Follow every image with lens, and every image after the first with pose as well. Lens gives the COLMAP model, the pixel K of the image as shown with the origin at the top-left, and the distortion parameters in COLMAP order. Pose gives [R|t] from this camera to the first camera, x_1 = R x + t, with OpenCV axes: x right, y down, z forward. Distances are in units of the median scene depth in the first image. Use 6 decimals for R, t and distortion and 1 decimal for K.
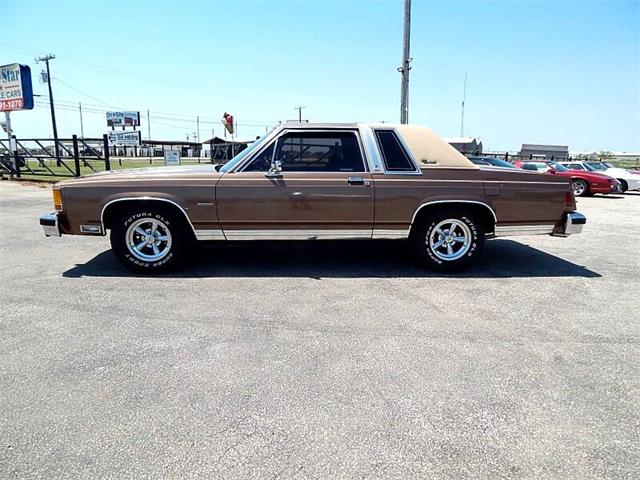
lens RADIAL K [[423.8, 0, 320.6], [0, 423.8, 238.5], [0, 0, 1]] dist [0.005805, -0.011312]
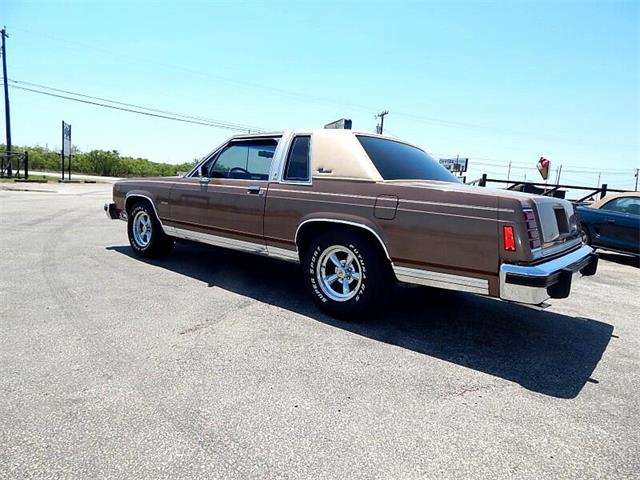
lens RADIAL K [[423.8, 0, 319.7], [0, 423.8, 238.1], [0, 0, 1]] dist [0.005805, -0.011312]
pose [[0.726088, 0.117540, -0.677481, 0.786240], [-0.190405, 0.981122, -0.033846, -0.026367], [0.660713, 0.153571, 0.734762, 0.415020]]
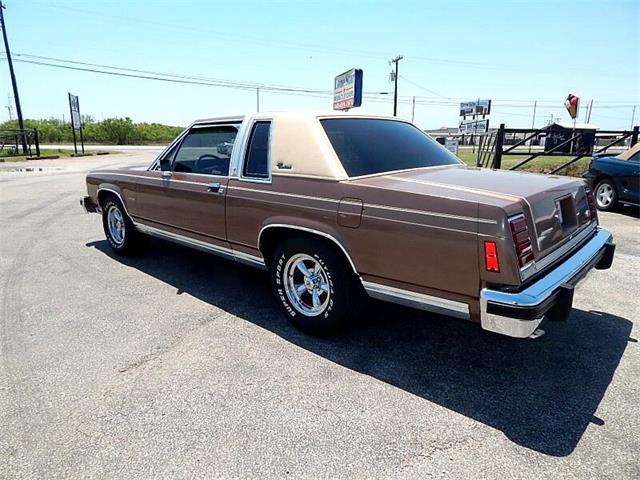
lens RADIAL K [[423.8, 0, 319.0], [0, 423.8, 236.7], [0, 0, 1]] dist [0.005805, -0.011312]
pose [[0.695796, 0.150297, -0.702338, 0.774426], [-0.134349, 0.987836, 0.078295, -0.125742], [0.705562, 0.039881, 0.707525, 0.545208]]
